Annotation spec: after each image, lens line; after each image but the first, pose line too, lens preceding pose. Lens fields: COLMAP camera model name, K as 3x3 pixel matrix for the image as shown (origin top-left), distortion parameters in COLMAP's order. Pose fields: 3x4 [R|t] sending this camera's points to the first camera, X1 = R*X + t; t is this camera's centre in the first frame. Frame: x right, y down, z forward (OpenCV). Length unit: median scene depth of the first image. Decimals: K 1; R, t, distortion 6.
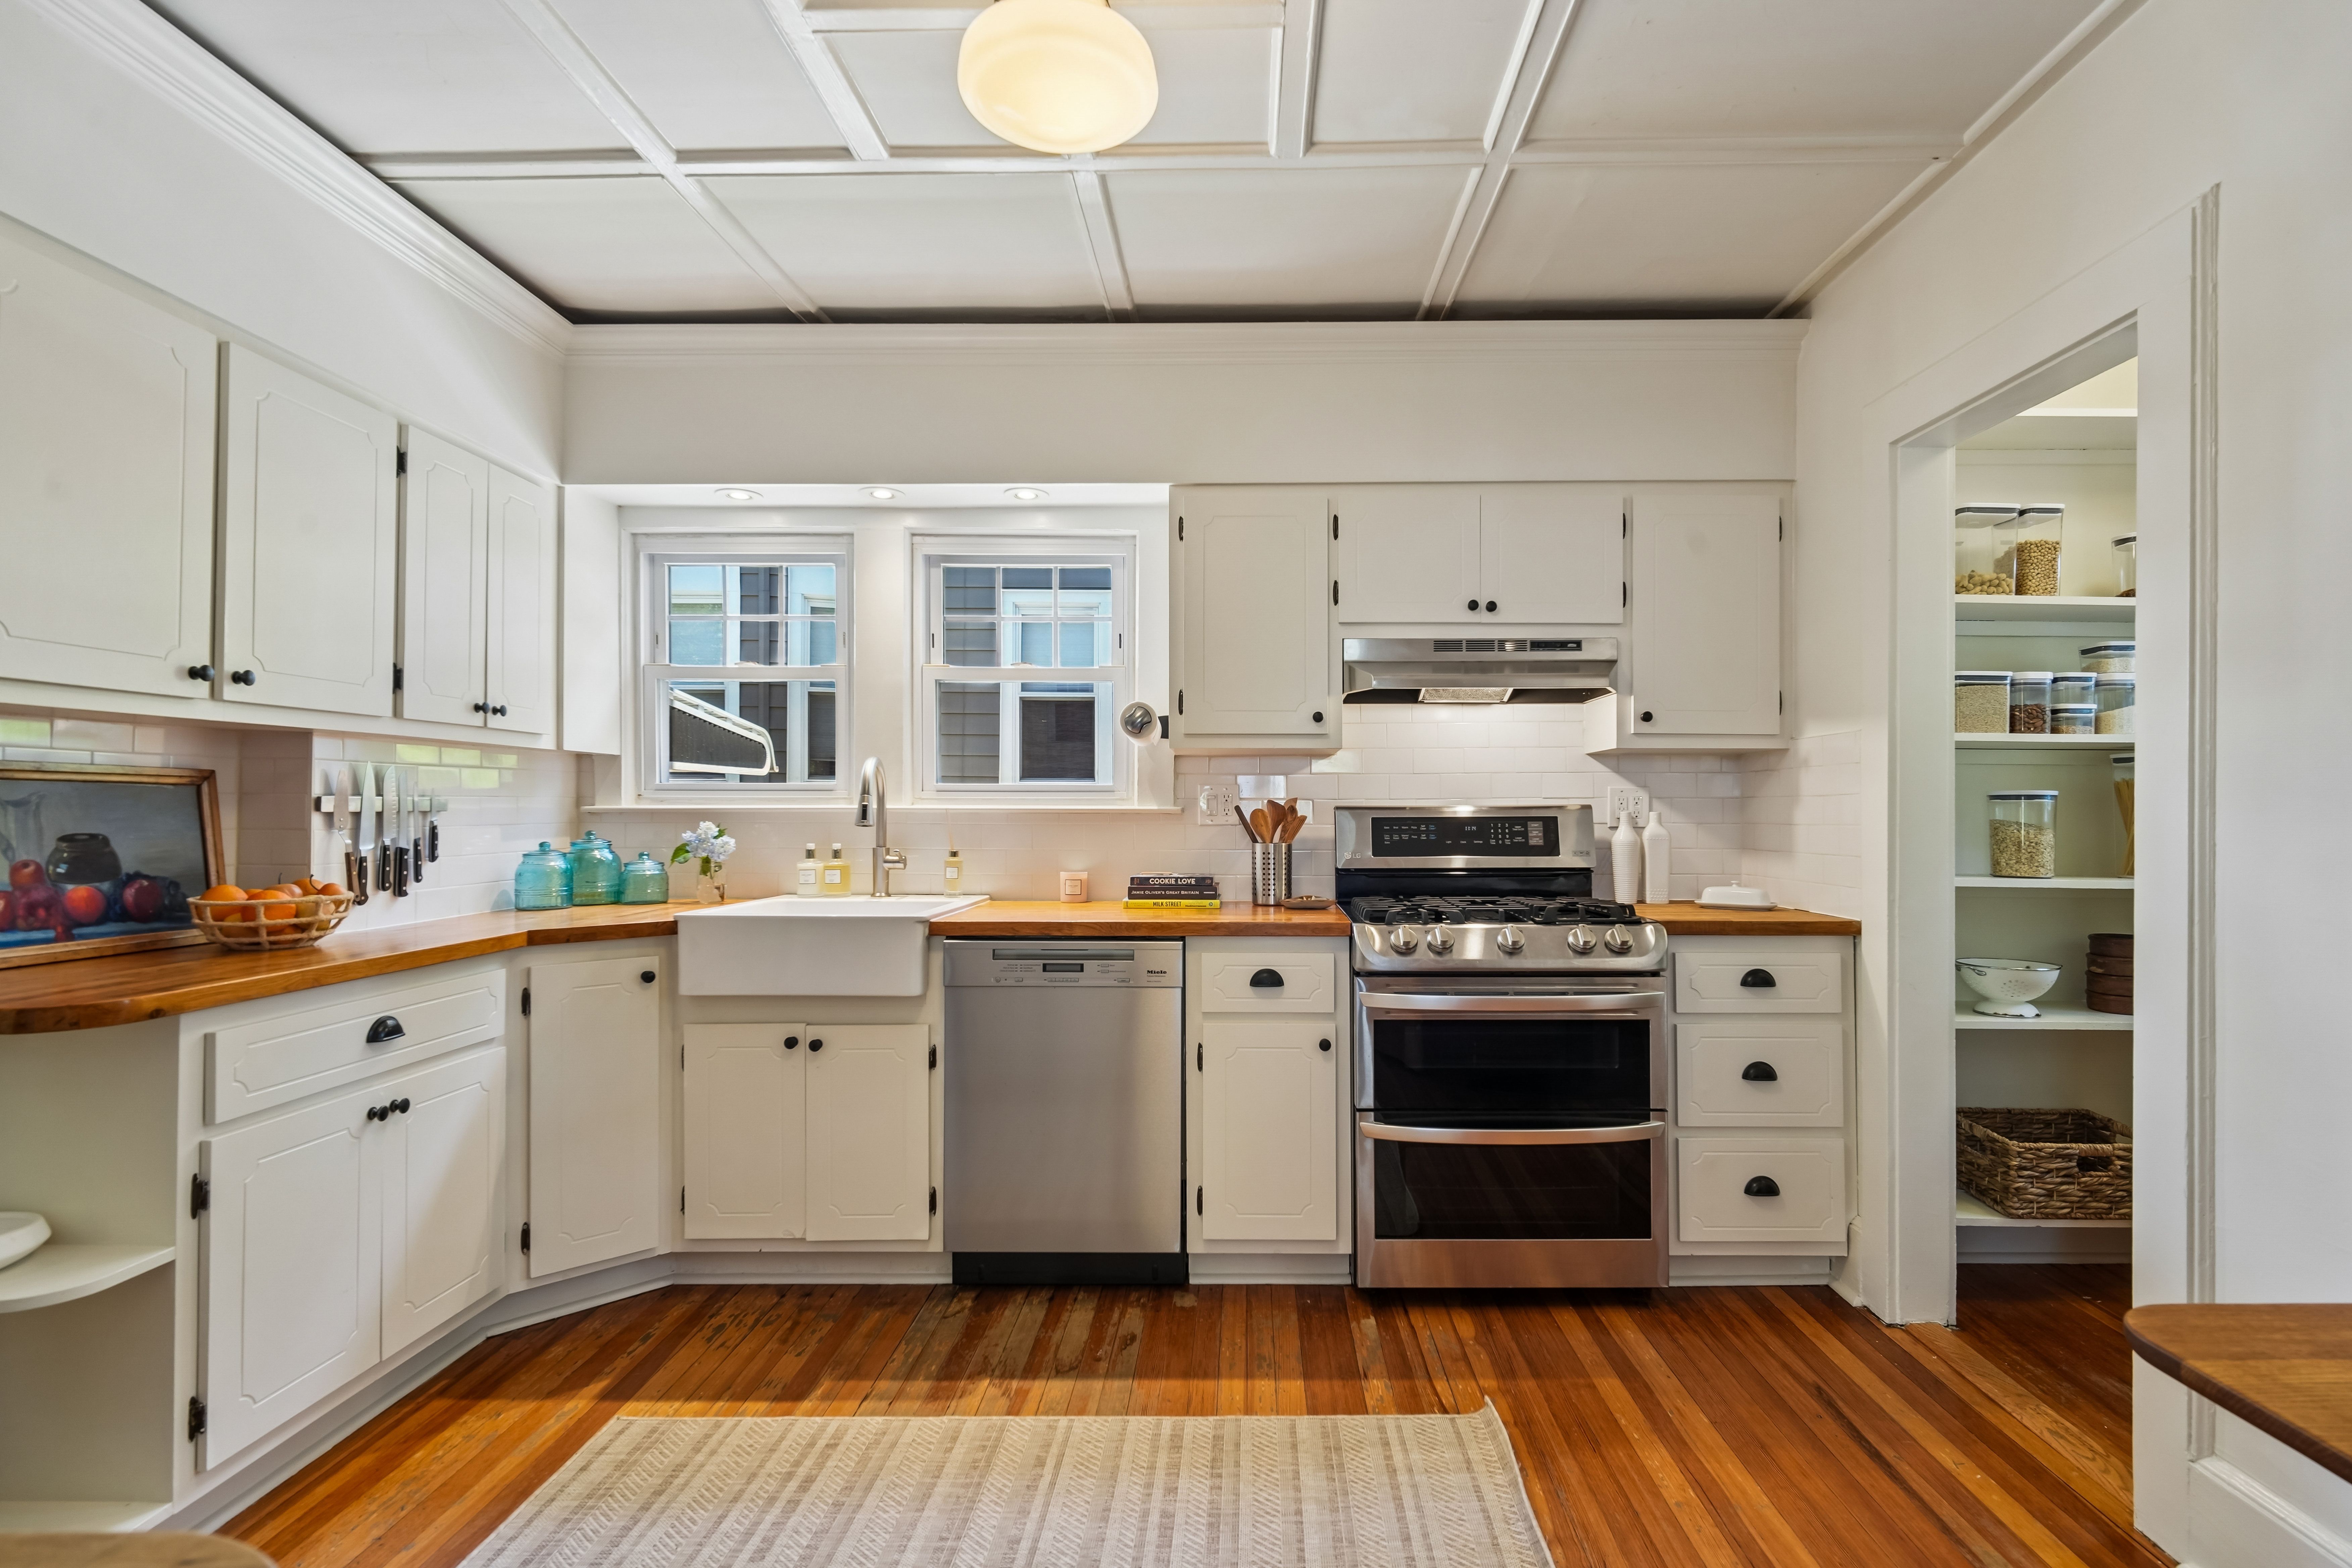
lens RADIAL K [[1099.7, 0, 1229.1], [0, 1099.7, 792.3], [0, 0, 1]] dist [0.000284, -0.004126]
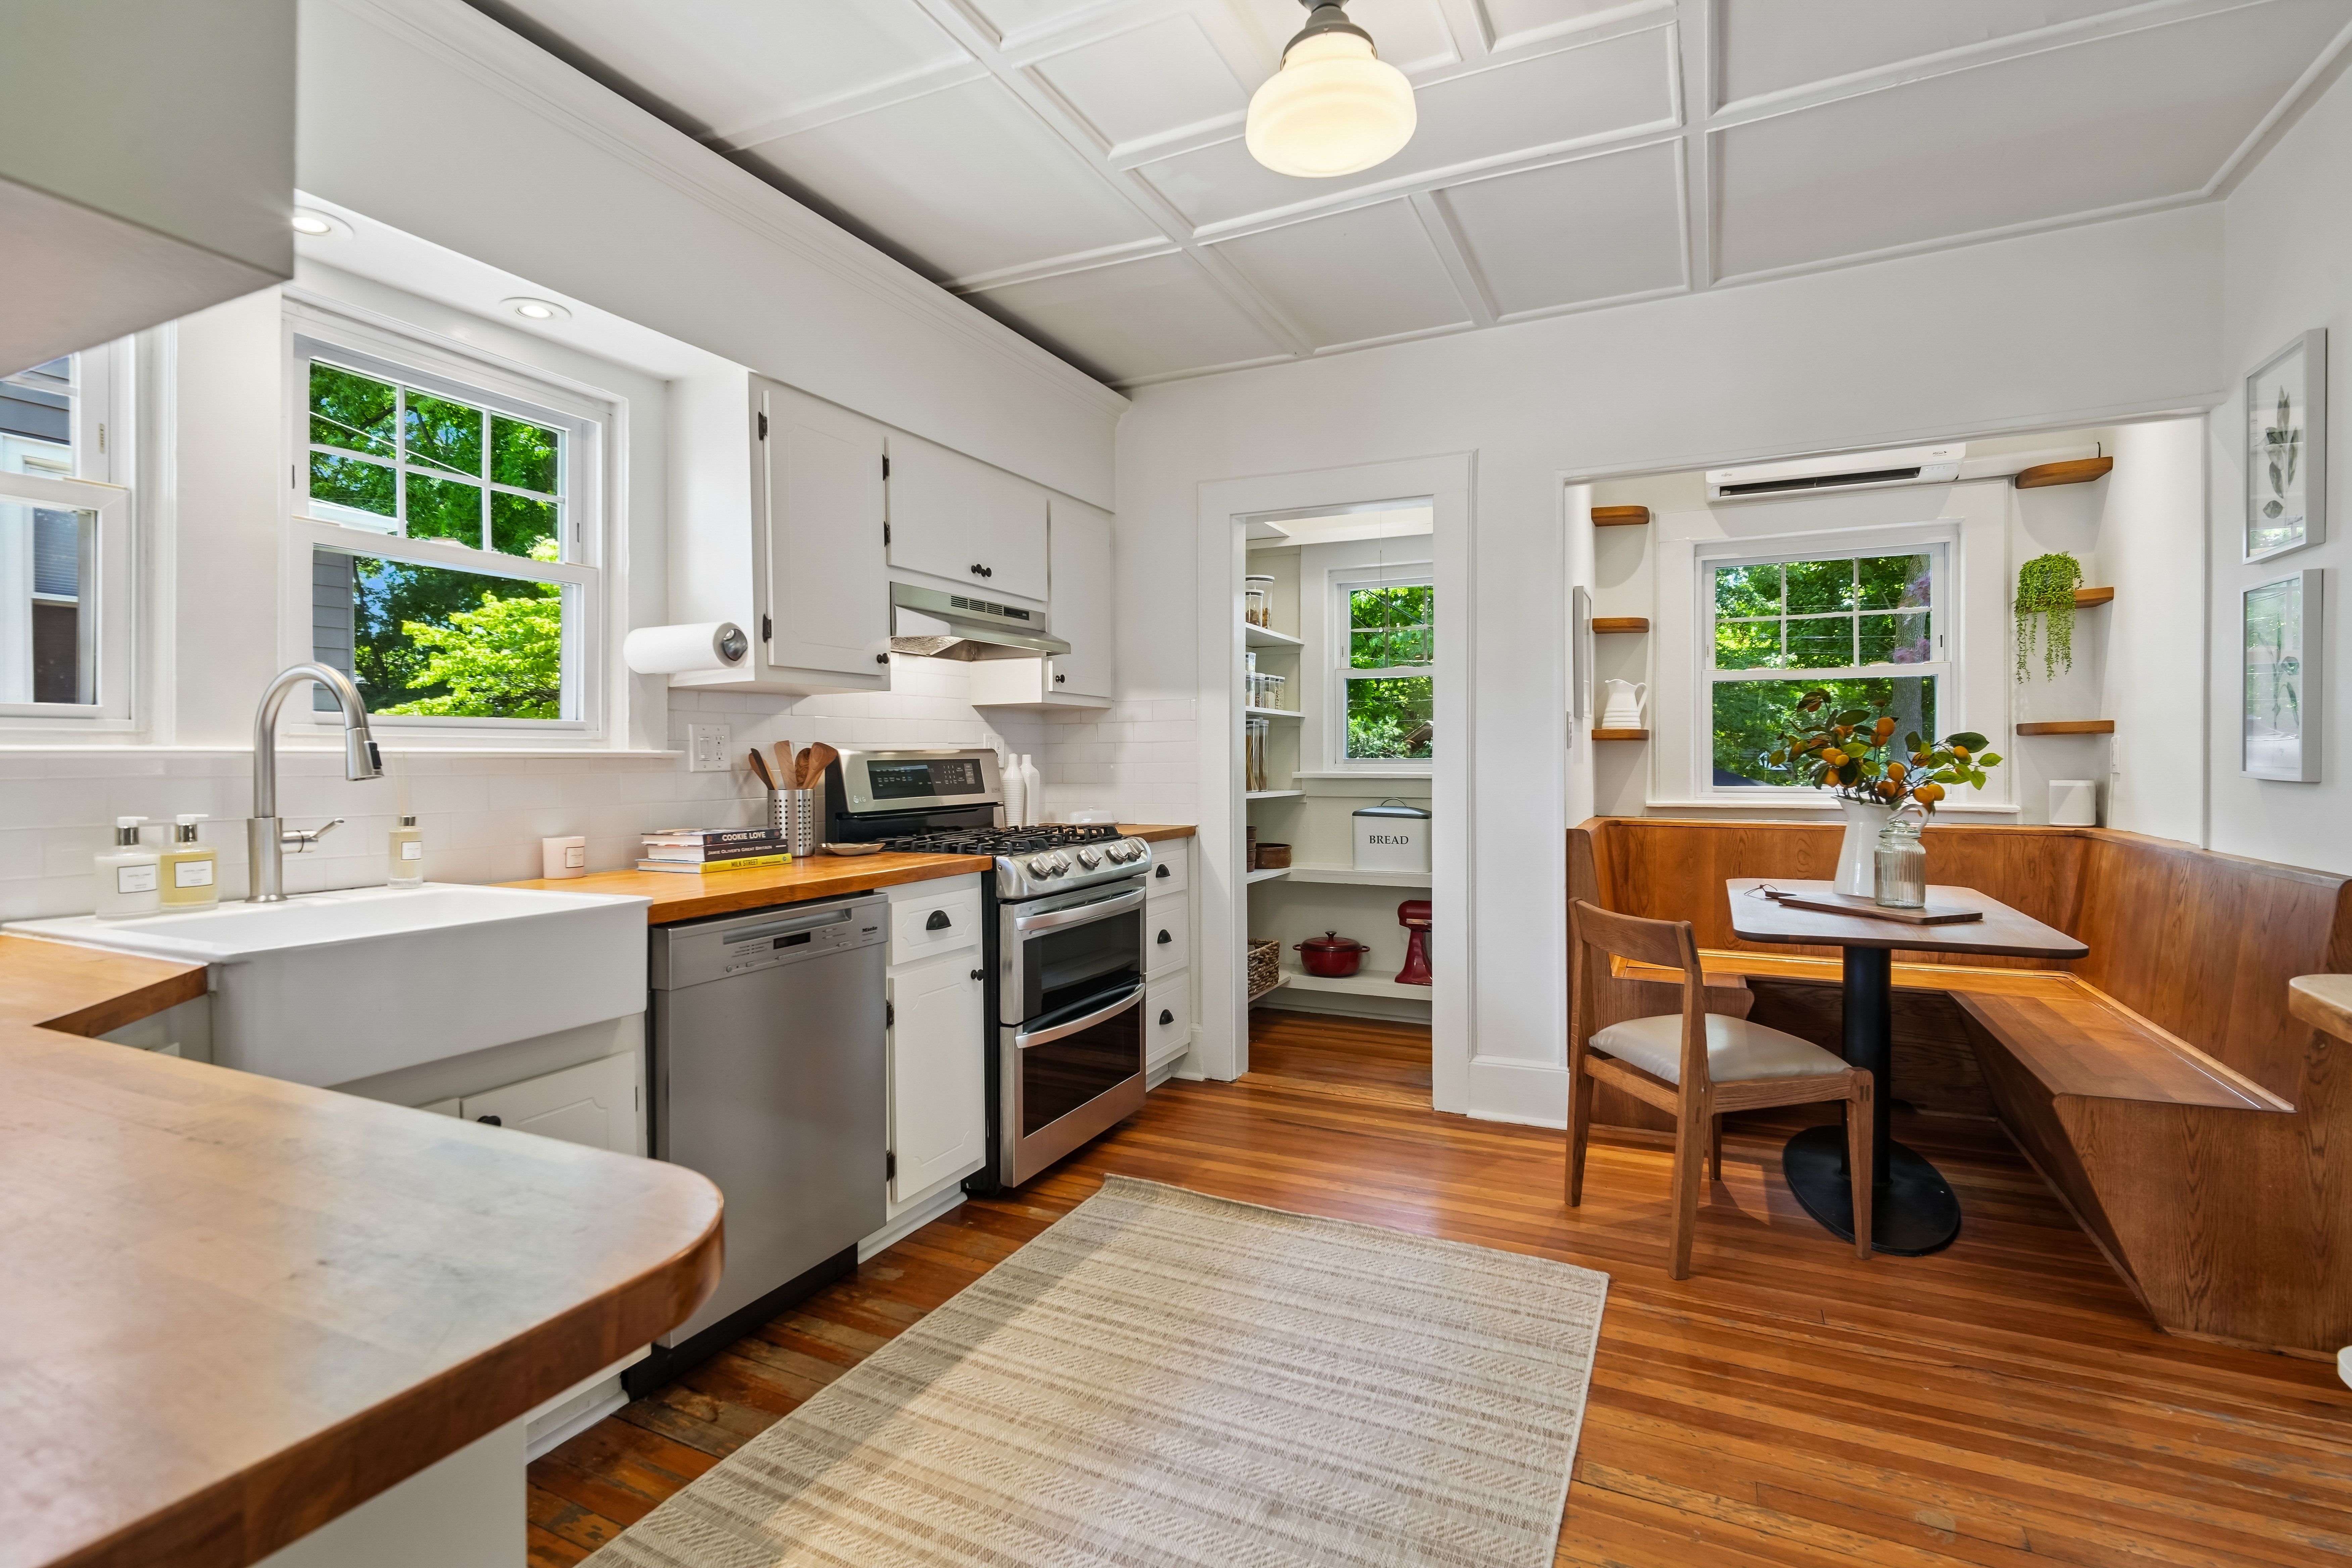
lens RADIAL K [[1099.7, 0, 1174.7], [0, 1099.7, 763.2], [0, 0, 1]] dist [0.000284, -0.004126]
pose [[0.428589, -0.008473, 0.903460, -0.766215], [-0.006739, 0.999898, 0.012574, 0.012370], [-0.903475, -0.011477, 0.428488, 0.374824]]
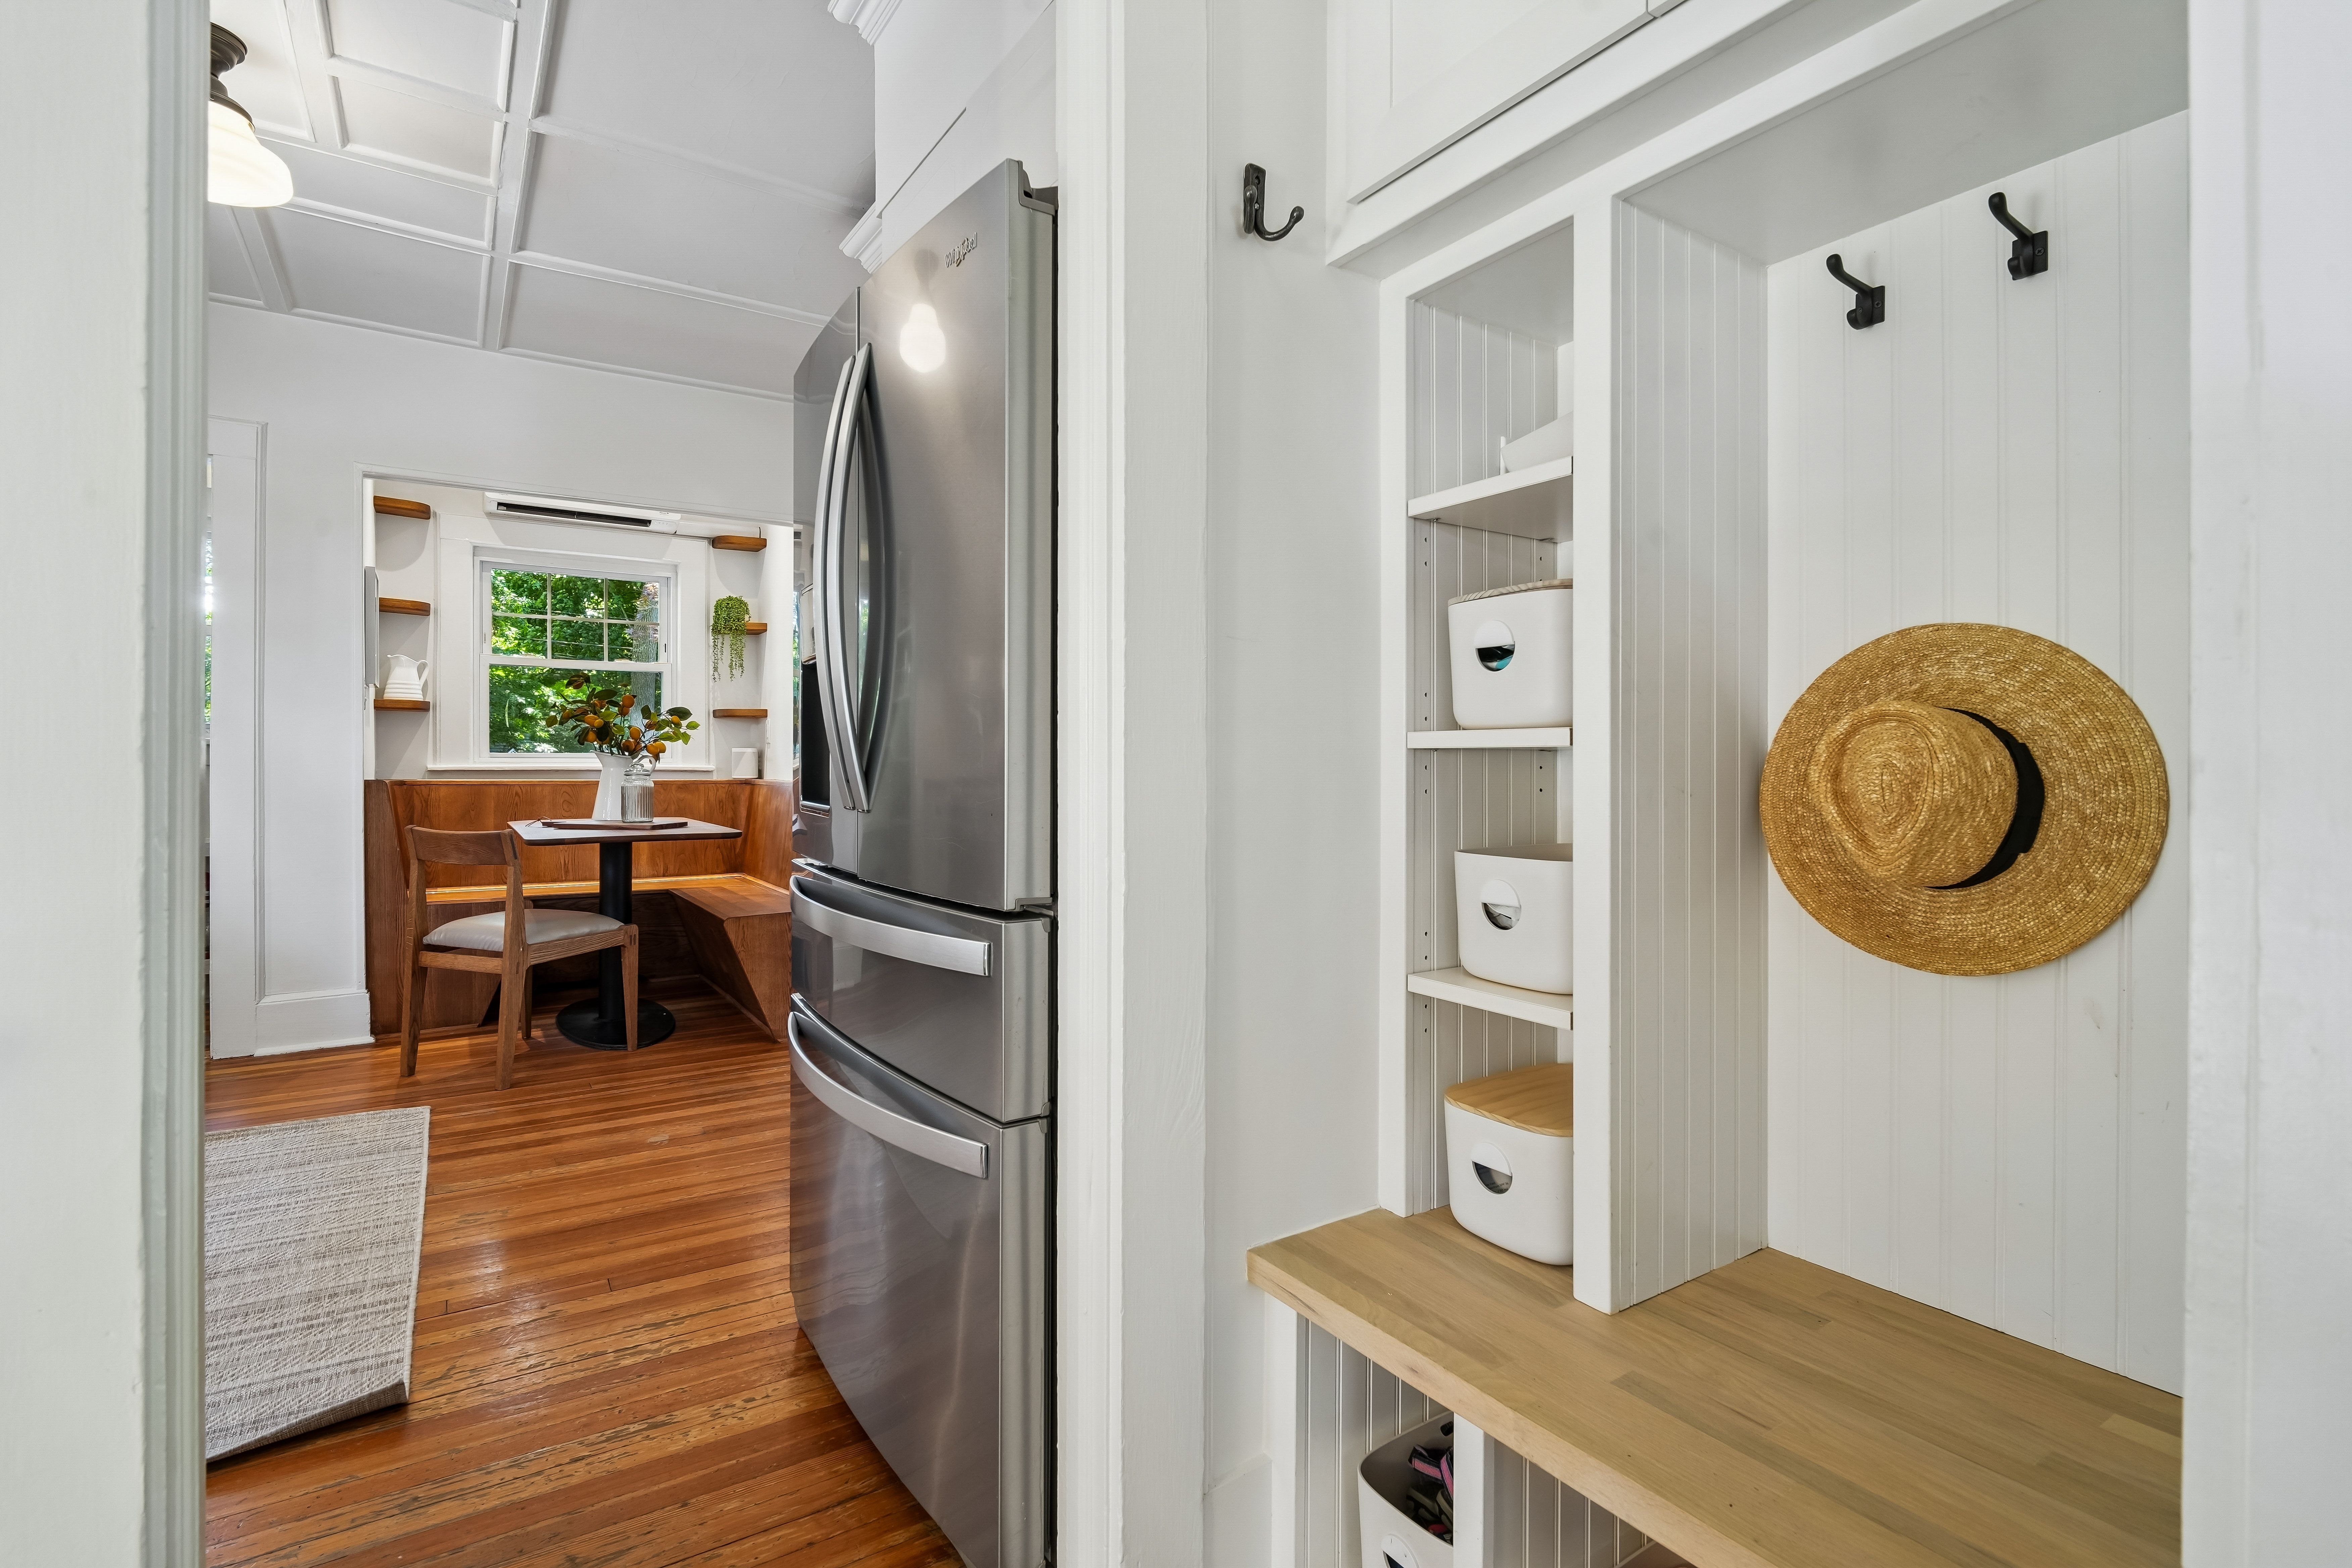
lens RADIAL K [[1099.7, 0, 1190.8], [0, 1099.7, 778.1], [0, 0, 1]] dist [0.000284, -0.004126]
pose [[-0.570206, -0.015452, 0.821357, -1.219201], [-0.016743, 0.999834, 0.007186, 0.069474], [-0.821331, -0.009654, -0.570370, 0.438753]]
